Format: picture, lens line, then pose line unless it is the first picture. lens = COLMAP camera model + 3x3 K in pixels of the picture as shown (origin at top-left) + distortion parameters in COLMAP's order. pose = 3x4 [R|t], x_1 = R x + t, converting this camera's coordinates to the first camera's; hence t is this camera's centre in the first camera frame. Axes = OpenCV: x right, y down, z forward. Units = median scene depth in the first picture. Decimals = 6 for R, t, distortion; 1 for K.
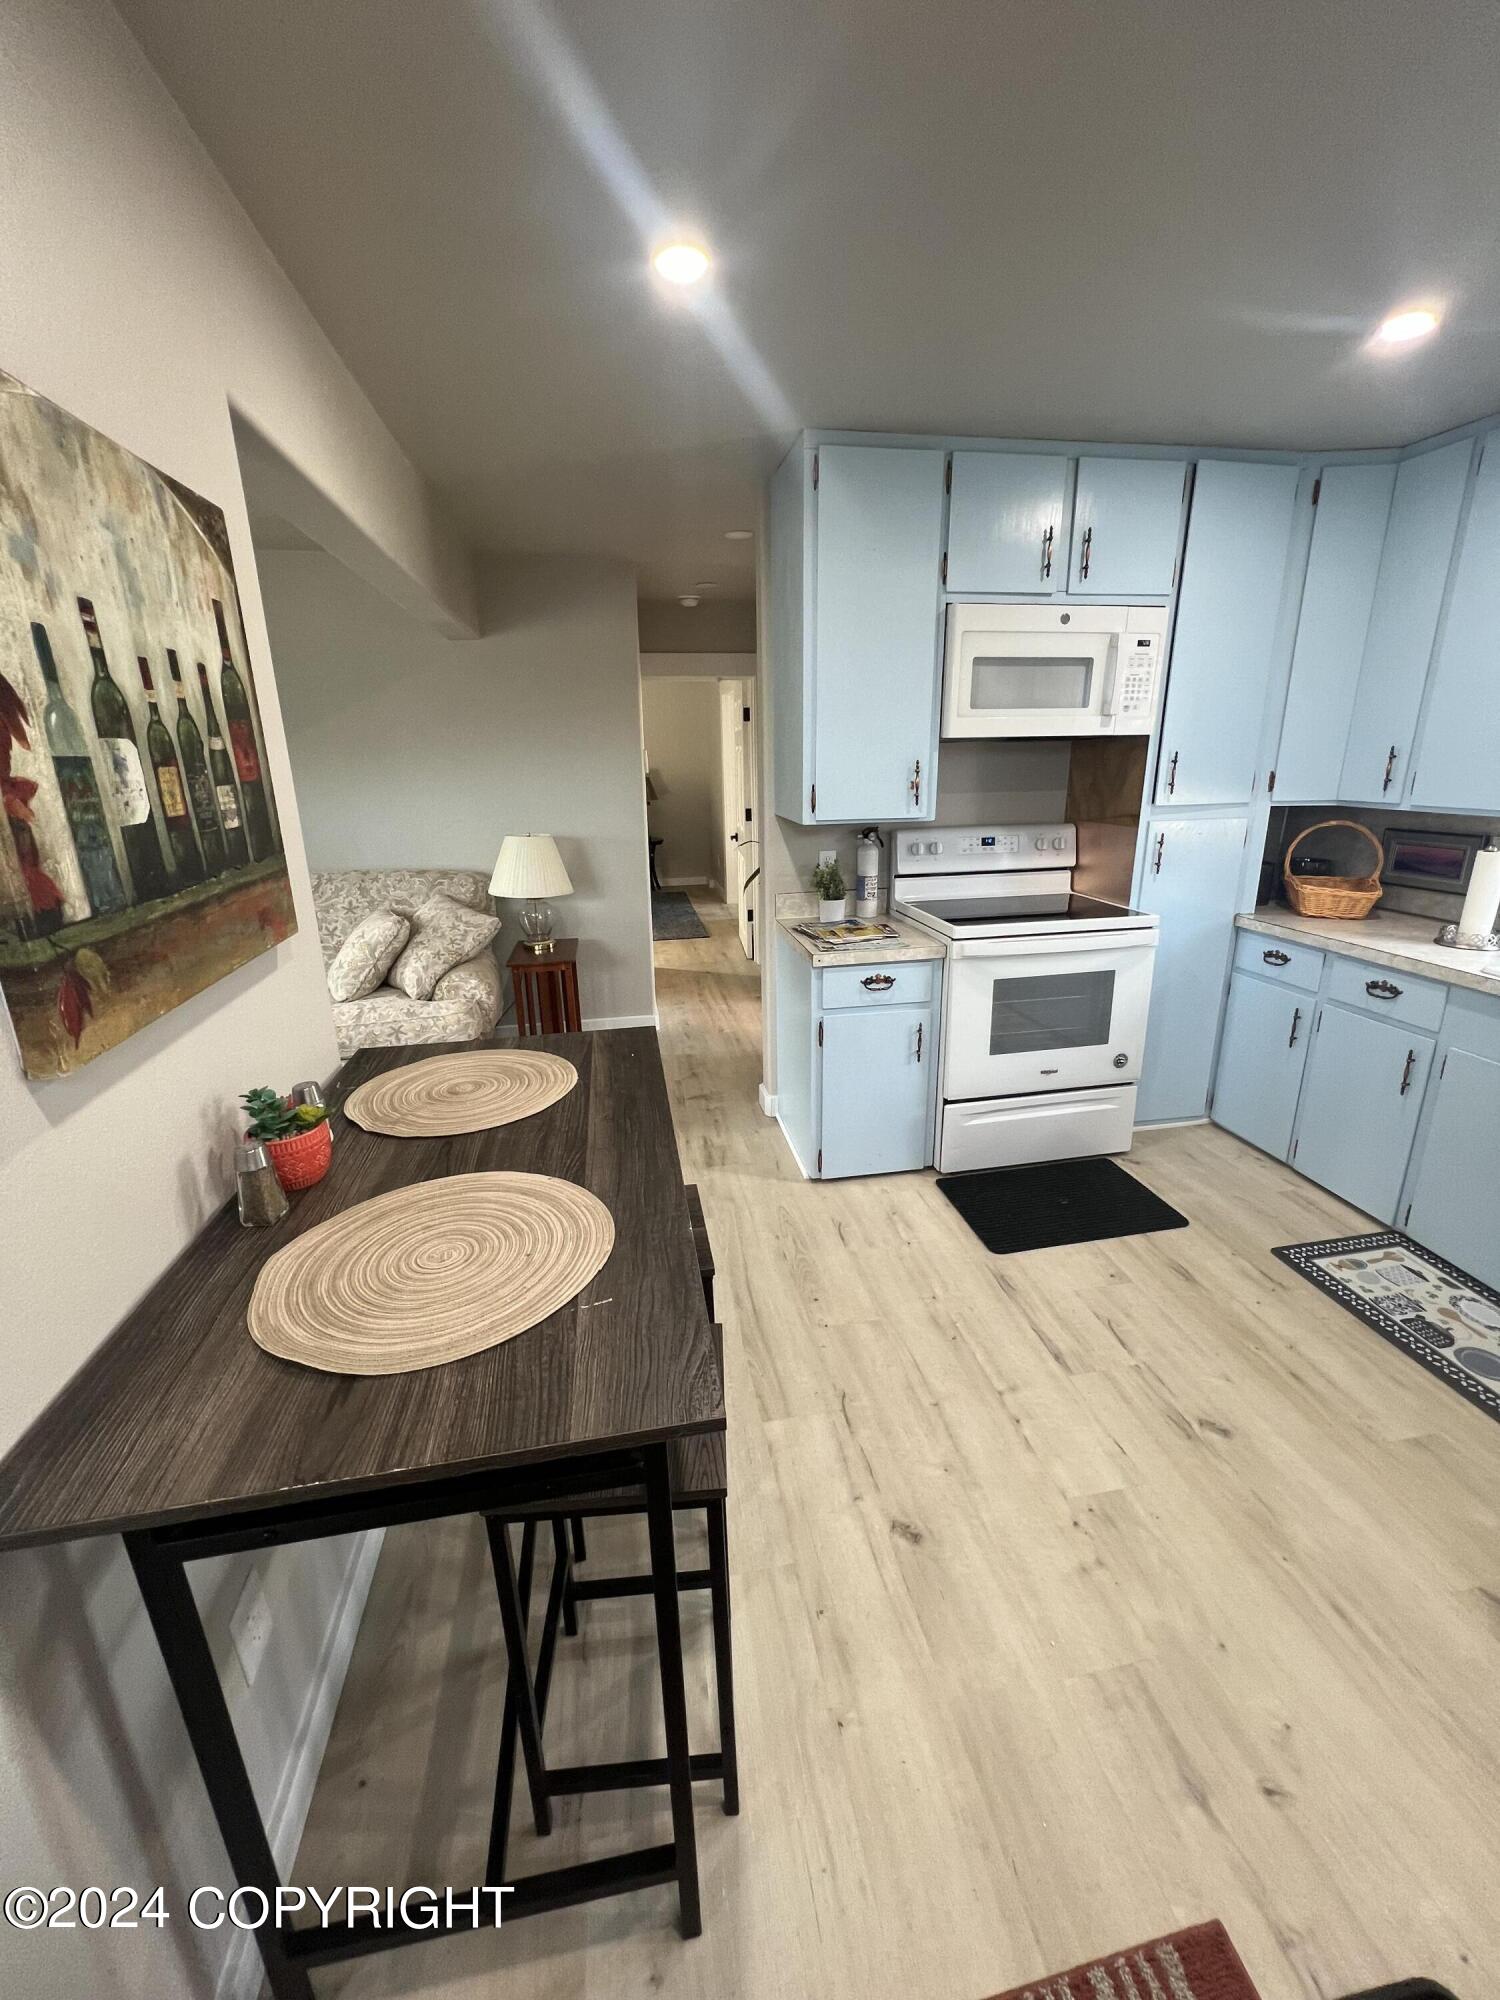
lens RADIAL K [[798.3, 0, 757.6], [0, 798.3, 991.8], [0, 0, 1]] dist [-0.003414, 0.001374]
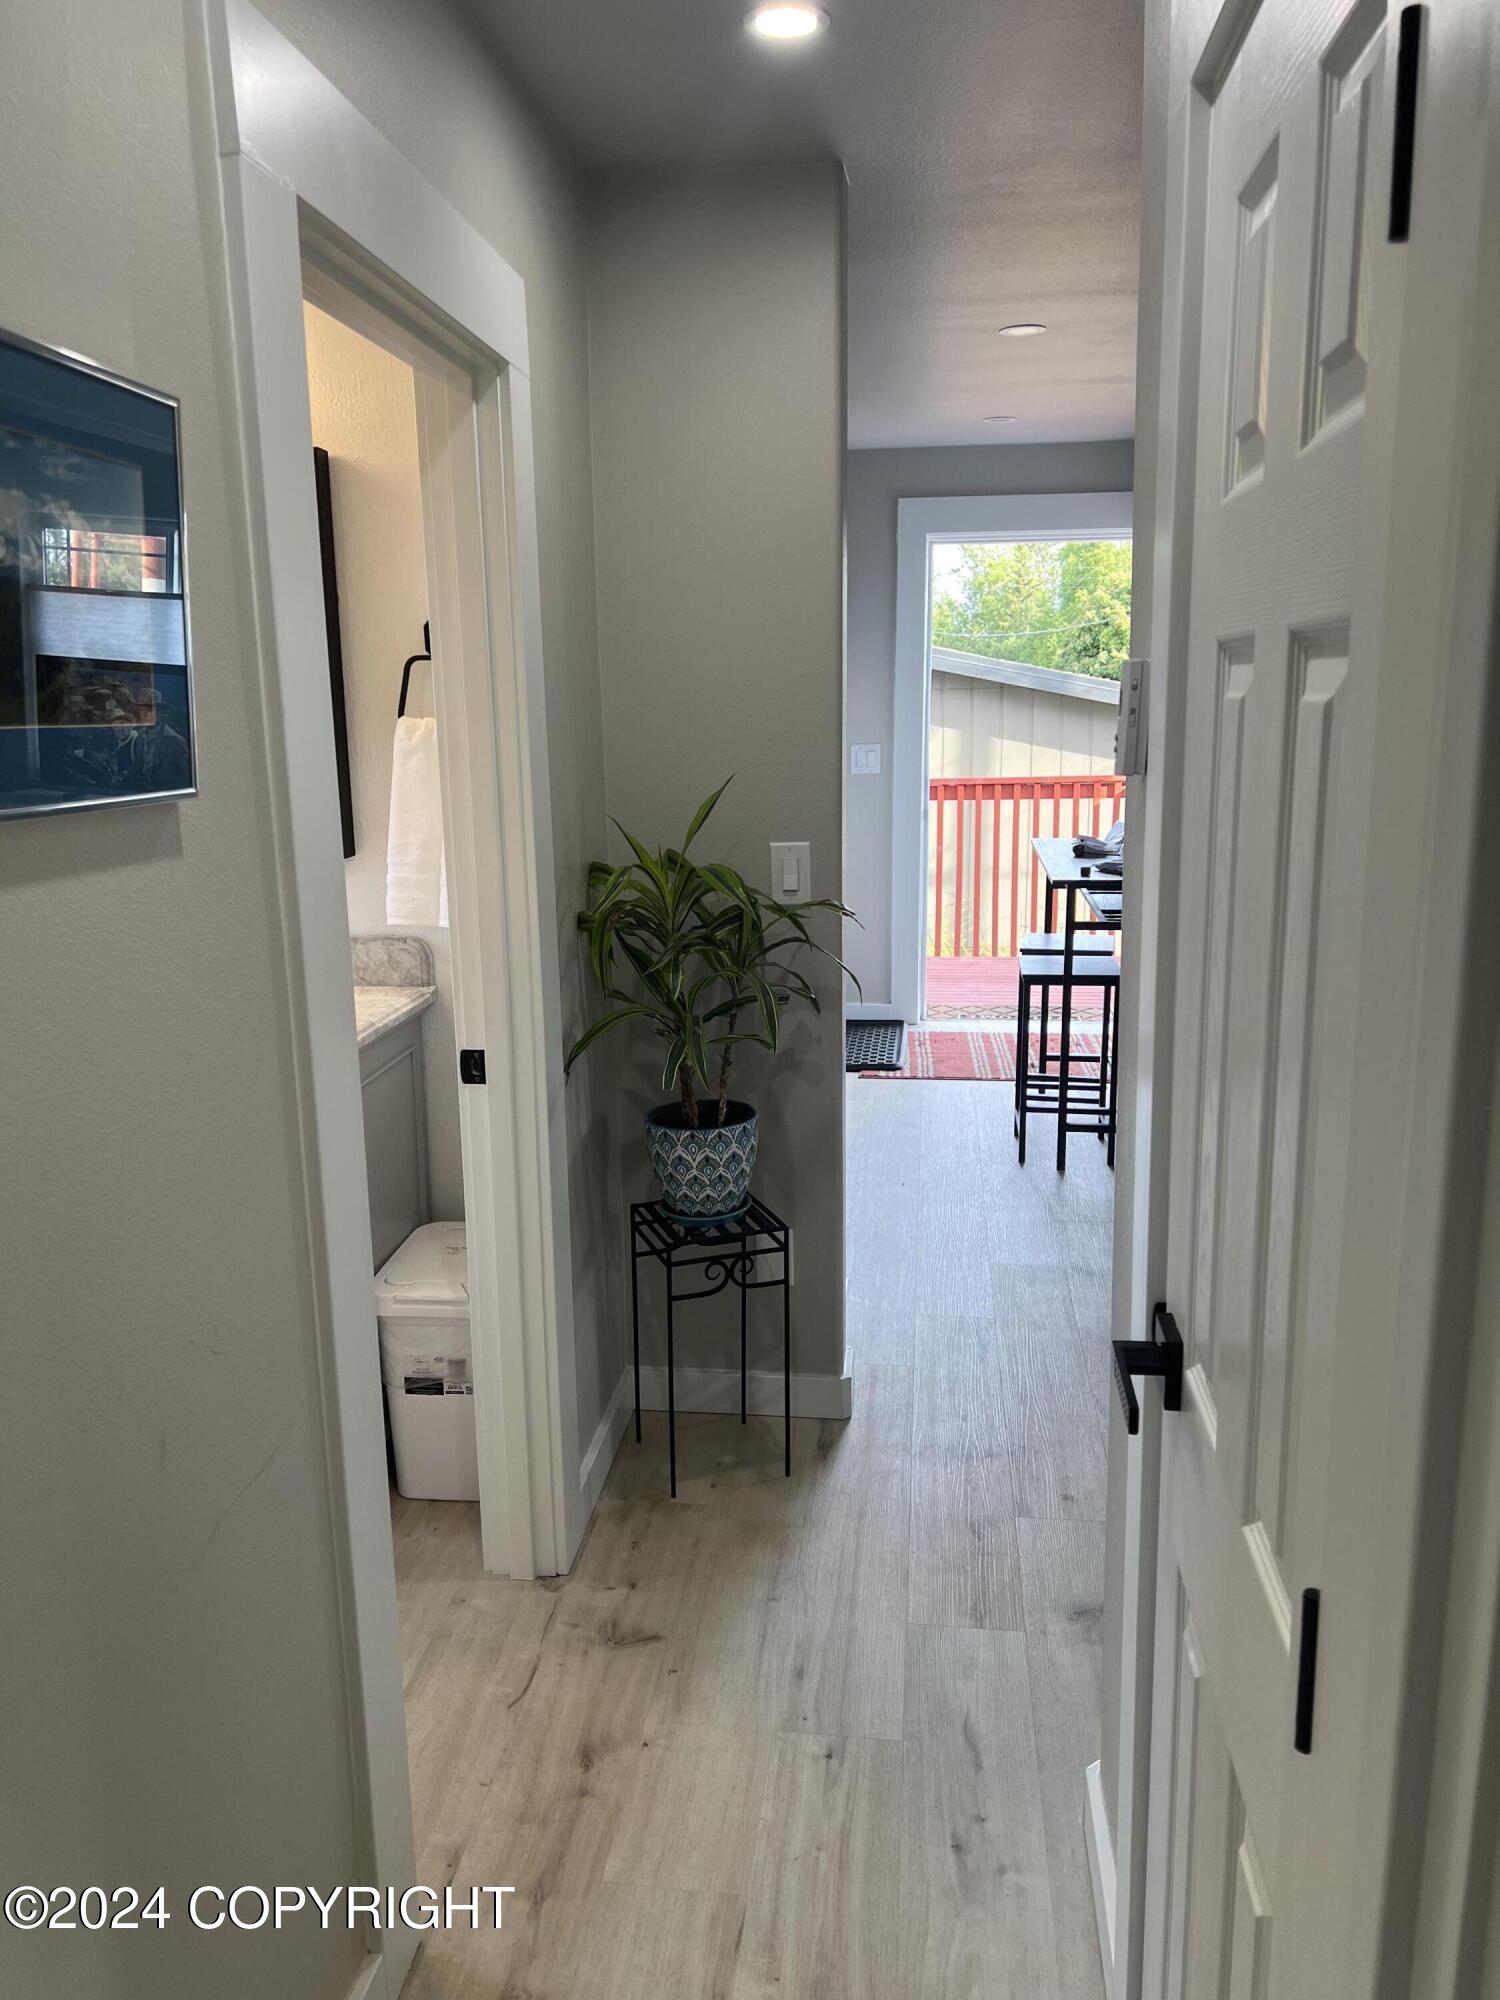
lens RADIAL K [[1499.1, 0, 750.5], [0, 1499.1, 998.3], [0, 0, 1]] dist [0.057204, -0.068604]
pose [[-0.953624, -0.029069, 0.299593, -0.270833], [0.115412, 0.883941, 0.453132, -0.661835], [-0.277994, 0.466694, -0.839593, 2.238470]]
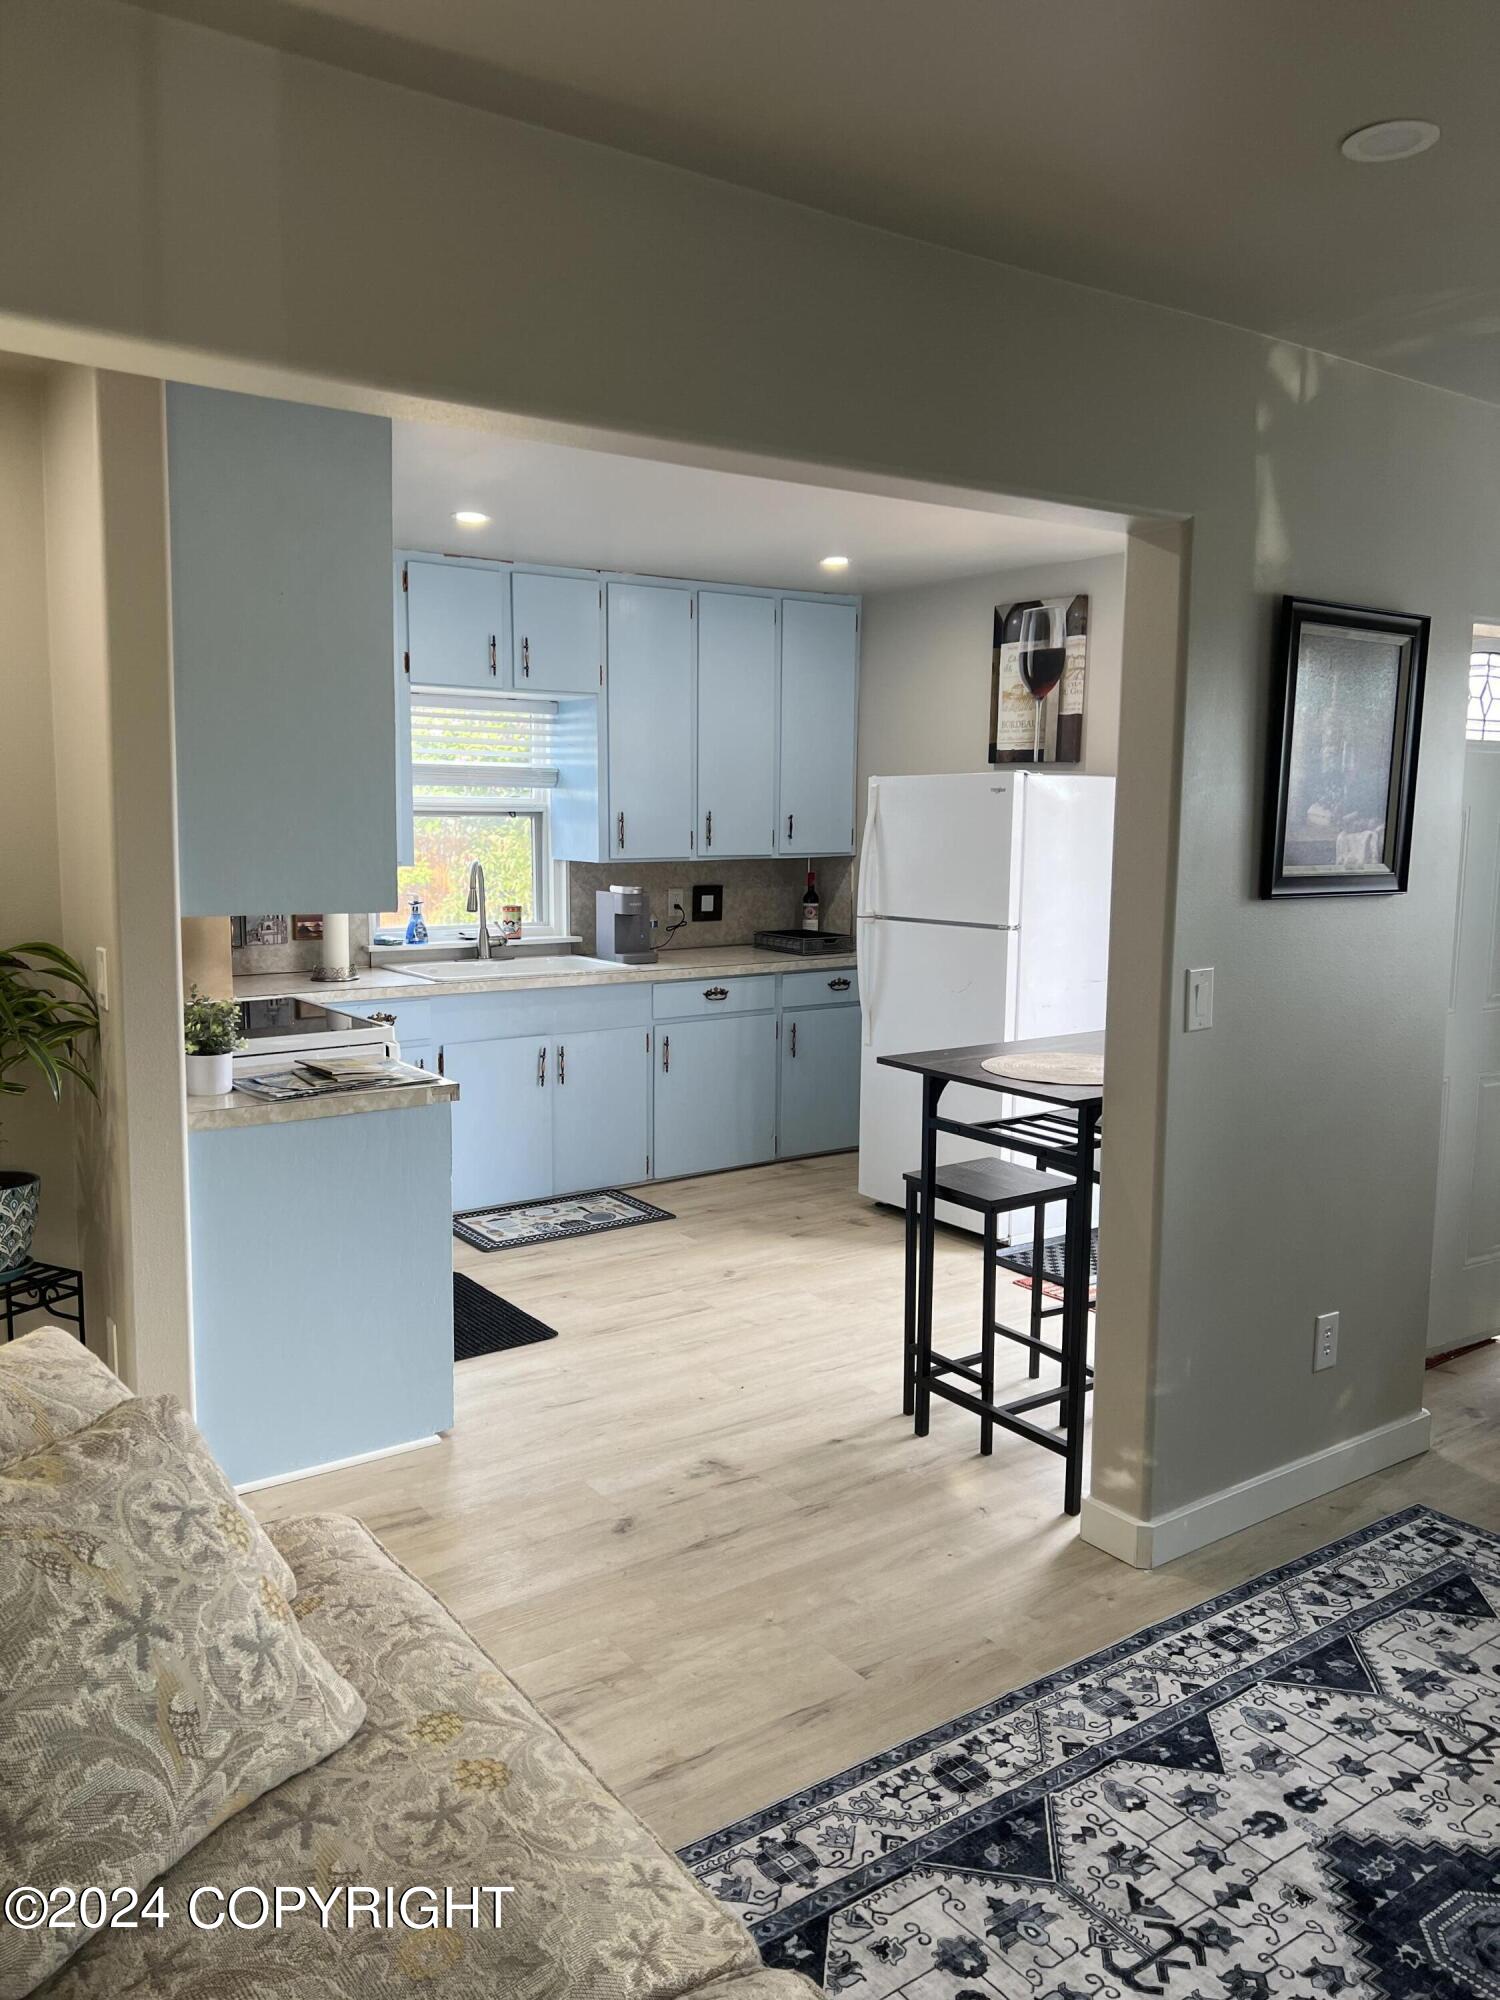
lens RADIAL K [[1499.1, 0, 727.7], [0, 1499.1, 994.7], [0, 0, 1]] dist [0.057204, -0.068604]
pose [[-0.416419, -0.099818, 0.903677, -1.243697], [0.258321, 0.940000, 0.222866, -0.359483], [-0.871703, 0.326245, -0.365649, 1.257325]]
